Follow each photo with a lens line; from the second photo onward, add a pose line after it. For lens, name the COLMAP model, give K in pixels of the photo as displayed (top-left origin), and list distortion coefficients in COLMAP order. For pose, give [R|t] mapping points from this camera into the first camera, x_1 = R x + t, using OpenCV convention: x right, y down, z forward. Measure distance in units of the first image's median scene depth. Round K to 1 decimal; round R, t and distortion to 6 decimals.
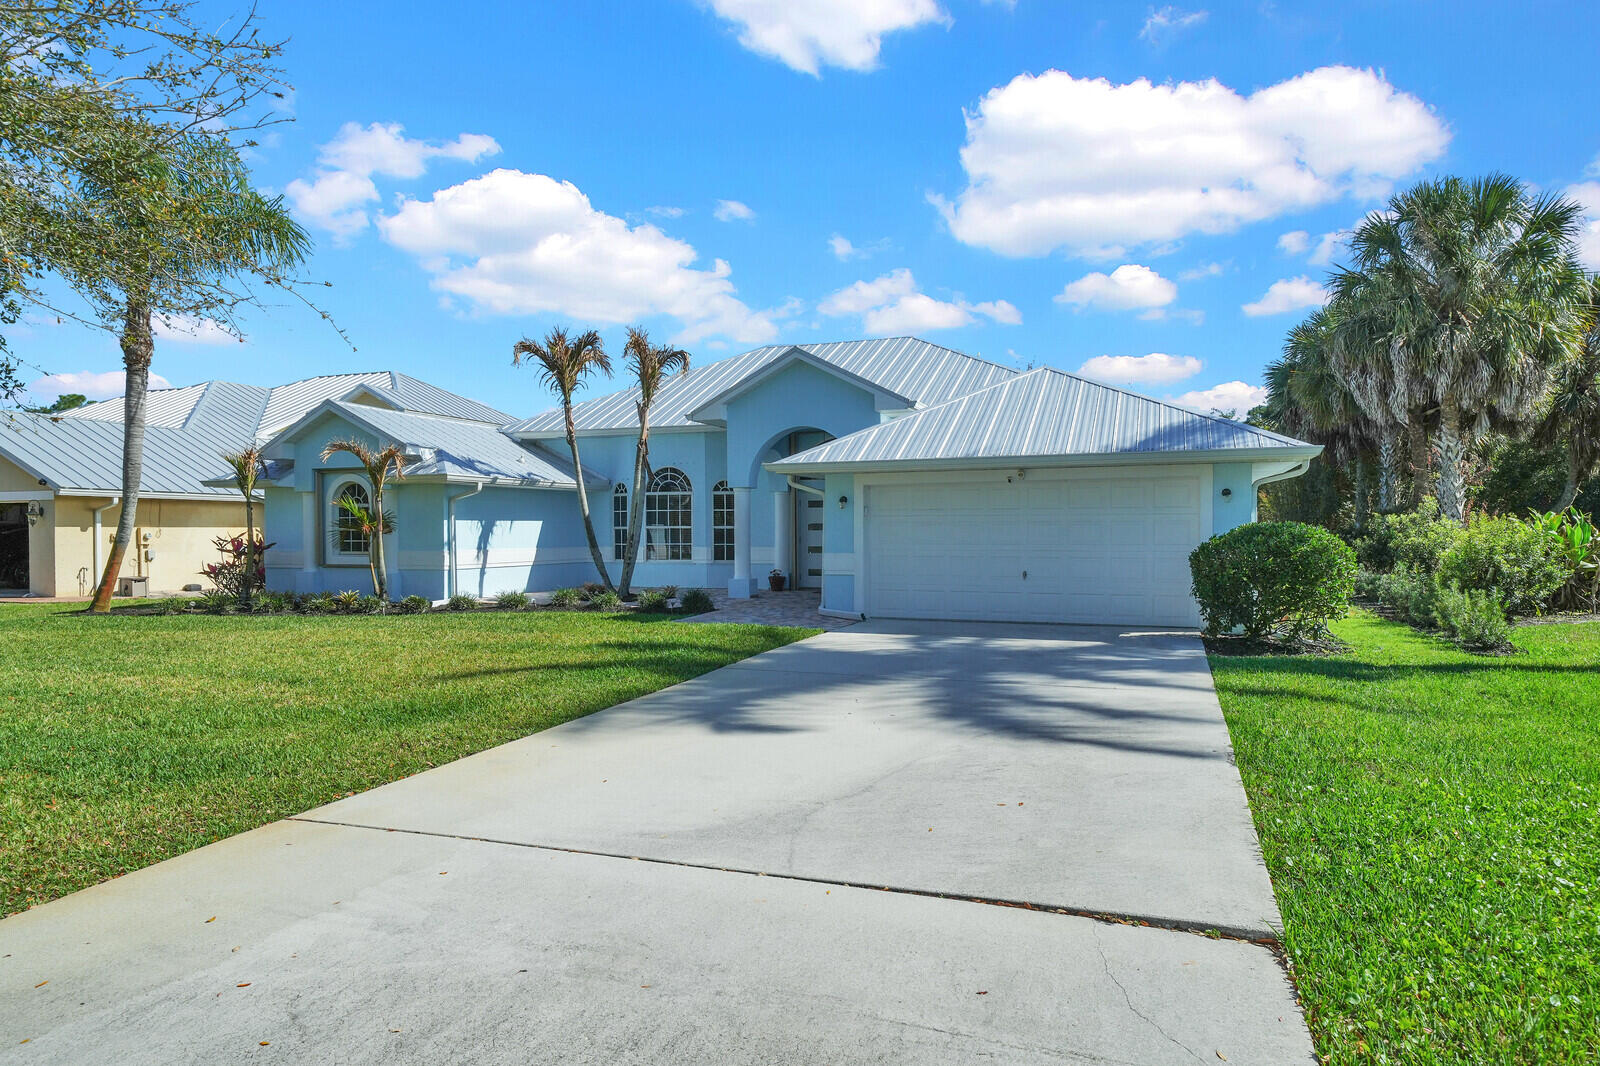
lens RADIAL K [[942.6, 0, 806.3], [0, 942.6, 496.8], [0, 0, 1]] dist [0.004104, 0.001199]
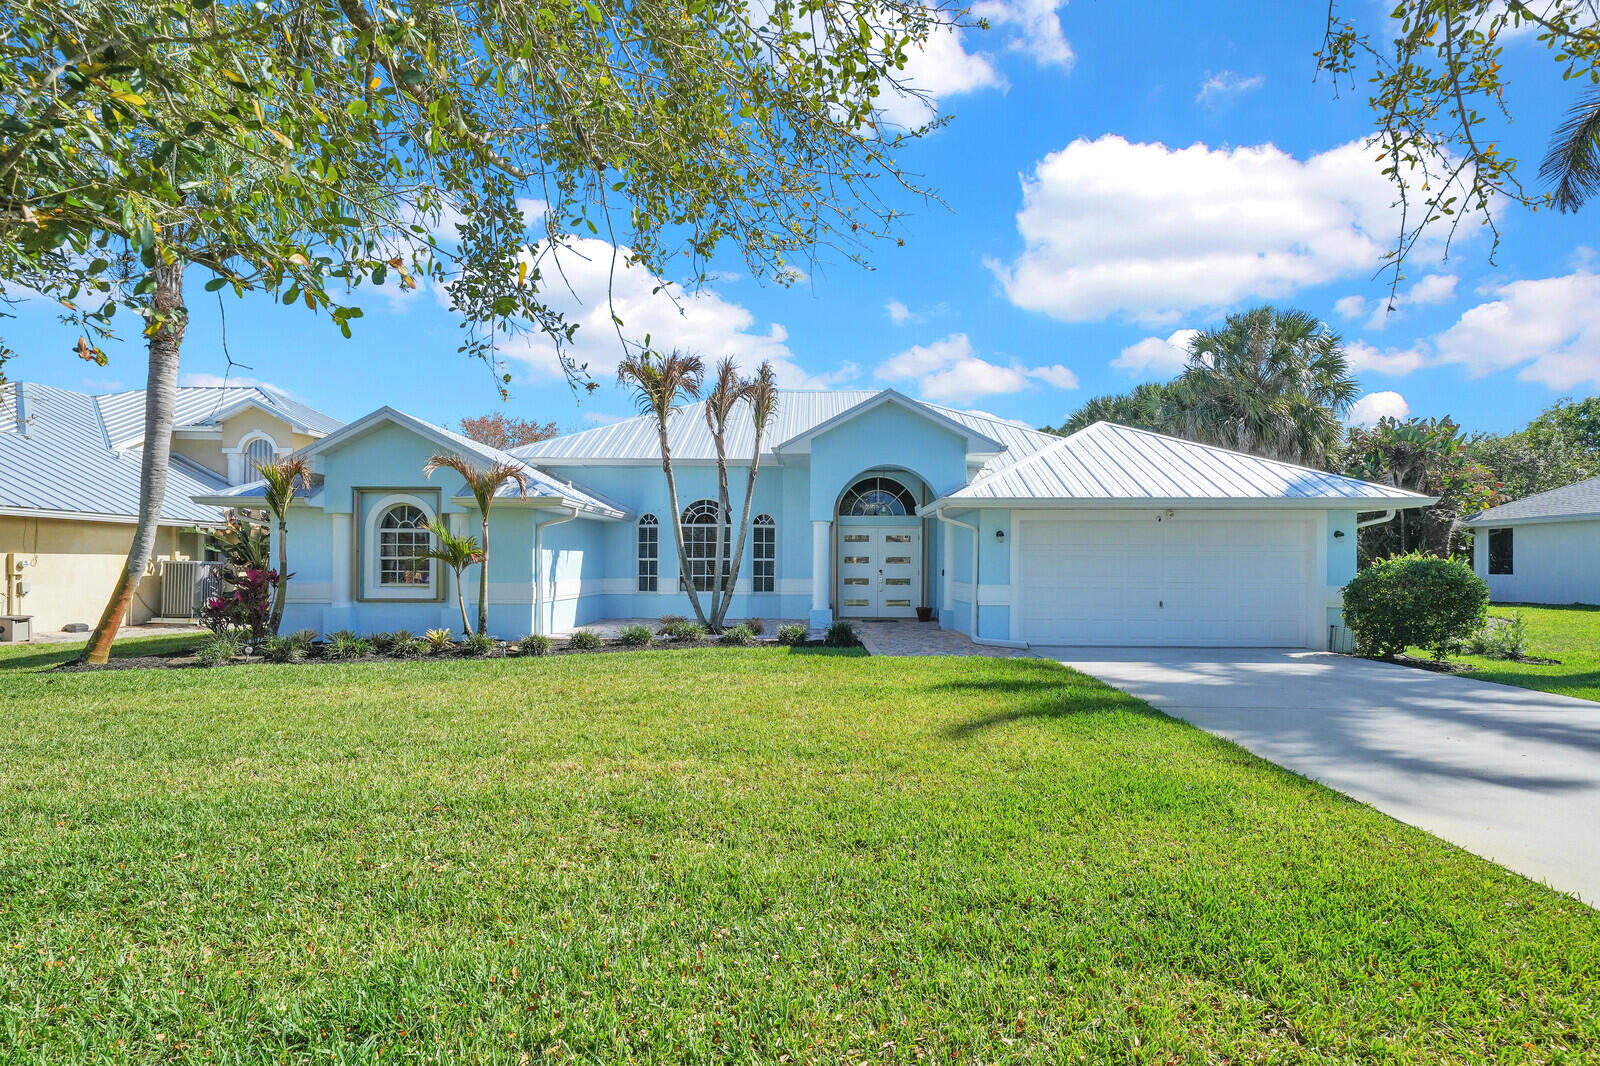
lens RADIAL K [[783.7, 0, 800.0], [0, 783.7, 533.0], [0, 0, 1]] dist [0.003139, 0.000311]
pose [[0.944668, 0.019941, 0.327421, -0.359168], [-0.018551, 0.999801, -0.007369, 0.009501], [-0.327503, 0.000887, 0.944850, 0.190504]]
